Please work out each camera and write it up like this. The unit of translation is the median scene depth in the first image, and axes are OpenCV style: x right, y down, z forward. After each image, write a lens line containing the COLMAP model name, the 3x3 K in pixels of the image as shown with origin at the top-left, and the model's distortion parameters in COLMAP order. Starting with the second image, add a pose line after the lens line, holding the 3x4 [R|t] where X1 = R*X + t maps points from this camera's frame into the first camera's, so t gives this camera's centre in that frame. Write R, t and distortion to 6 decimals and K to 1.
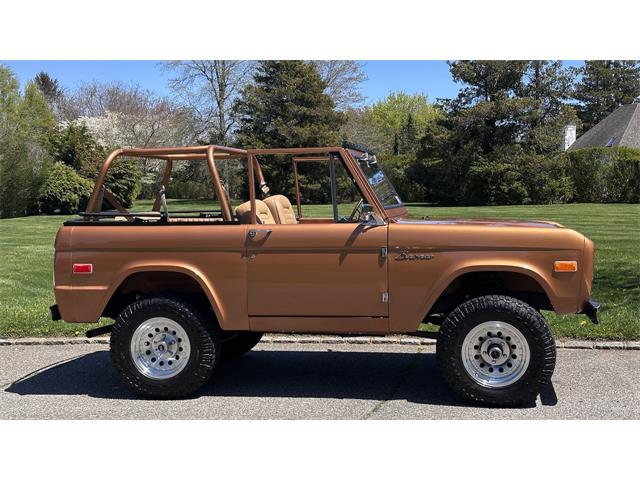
lens RADIAL K [[889.8, 0, 324.4], [0, 889.8, 240.8], [0, 0, 1]] dist [0.133132, 0.000000]
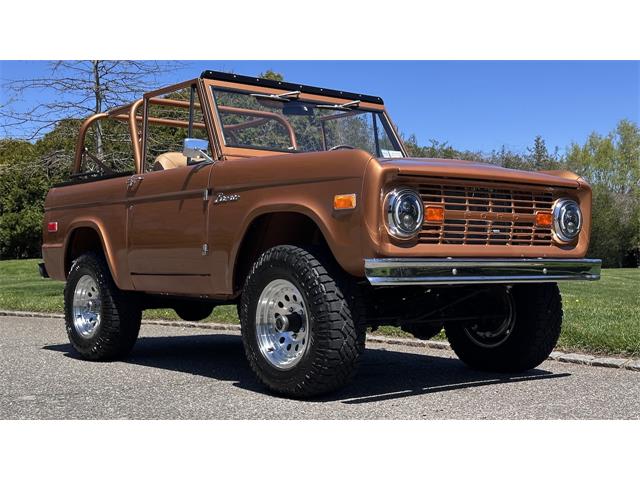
lens RADIAL K [[889.9, 0, 329.3], [0, 889.9, 234.5], [0, 0, 1]] dist [0.129000, 0.000000]
pose [[0.752507, -0.005700, -0.658559, 0.652987], [-0.046190, 0.997043, -0.061410, 0.088504], [0.656962, 0.076631, 0.750019, 0.429923]]
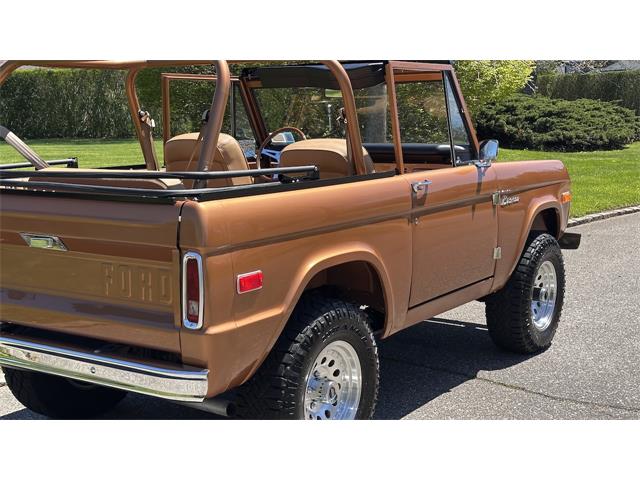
lens RADIAL K [[889.9, 0, 329.3], [0, 889.9, 243.9], [0, 0, 1]] dist [0.129000, 0.000000]
pose [[0.407340, -0.123963, 0.904824, -0.699590], [0.059418, 0.992243, 0.109191, -0.042035], [-0.911342, 0.009285, 0.411546, 0.751902]]
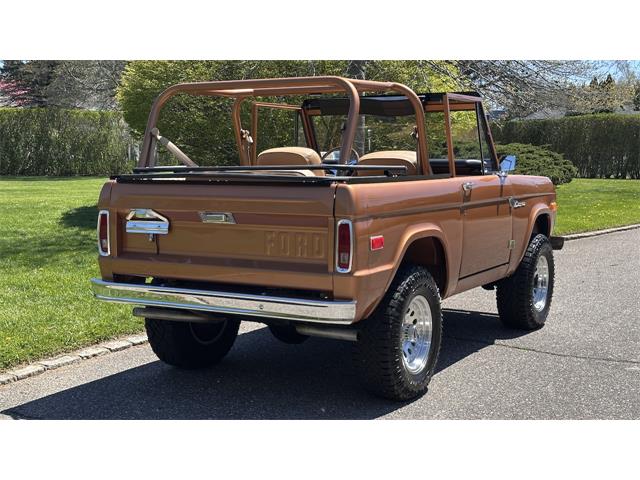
lens RADIAL K [[889.9, 0, 320.2], [0, 889.9, 238.2], [0, 0, 1]] dist [0.129000, 0.000000]
pose [[0.338815, -0.071389, 0.938141, -0.946074], [0.049119, 0.997100, 0.058135, -0.015984], [-0.939570, 0.026384, 0.341339, 0.799173]]
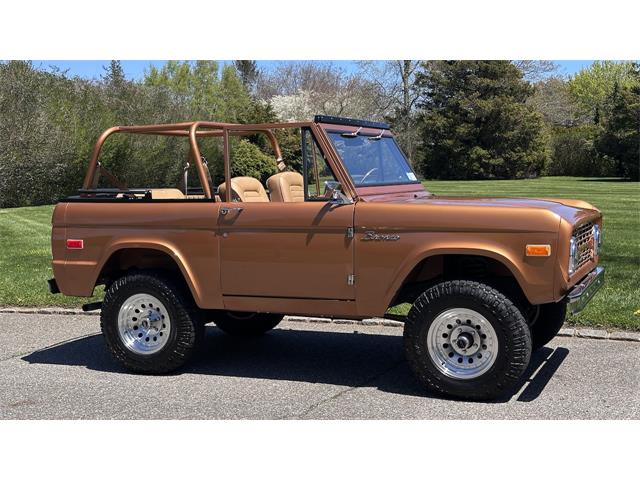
lens RADIAL K [[889.8, 0, 322.2], [0, 889.8, 249.8], [0, 0, 1]] dist [0.133132, 0.000000]
pose [[0.974269, 0.017346, -0.224721, 0.236245], [-0.008974, 0.999229, 0.038223, -0.004324], [0.225211, -0.035222, 0.973673, 0.063962]]
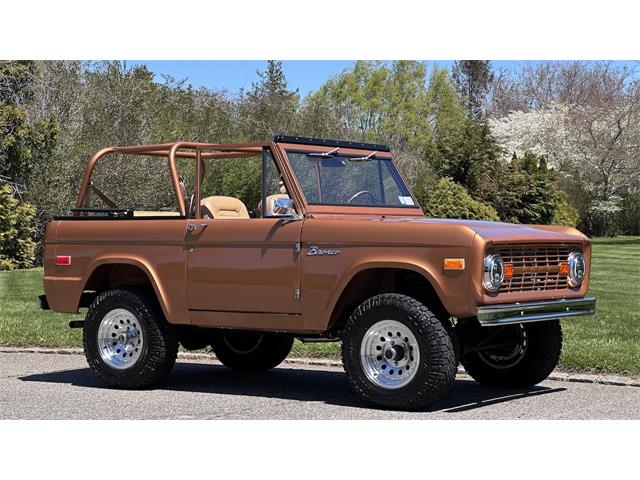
lens RADIAL K [[1438.2, 0, 301.4], [0, 1438.2, 237.2], [0, 0, 1]] dist [0.179220, 0.000000]
pose [[0.902530, 0.016519, -0.430309, 0.708954], [-0.037625, 0.998467, -0.040585, 0.061953], [0.428979, 0.052820, 0.901769, -0.407436]]
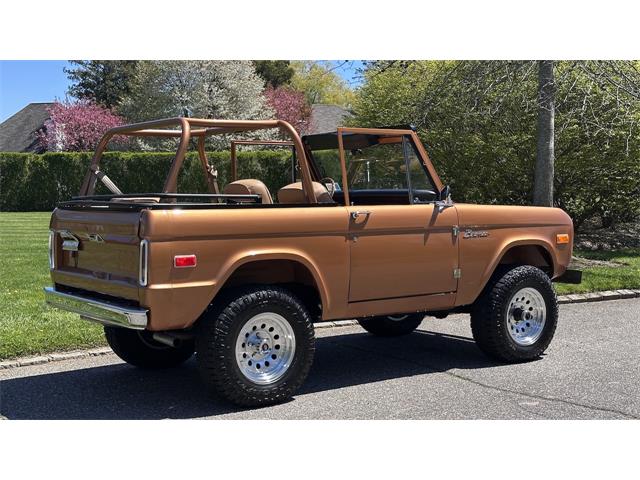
lens RADIAL K [[889.9, 0, 324.0], [0, 889.9, 245.9], [0, 0, 1]] dist [0.129000, 0.000000]
pose [[0.700869, -0.031637, 0.712588, -0.756665], [0.036692, 0.999292, 0.008277, 0.014884], [-0.712346, 0.020346, 0.701534, 0.340208]]
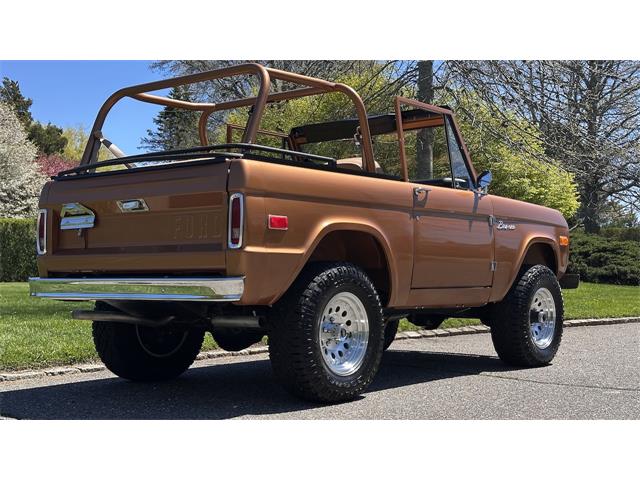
lens RADIAL K [[889.9, 0, 324.0], [0, 889.9, 244.8], [0, 0, 1]] dist [0.129000, 0.000000]
pose [[0.484279, 0.046039, 0.873701, -0.845369], [0.042093, 0.996232, -0.075828, 0.101127], [-0.873900, 0.073498, 0.480516, 0.641759]]
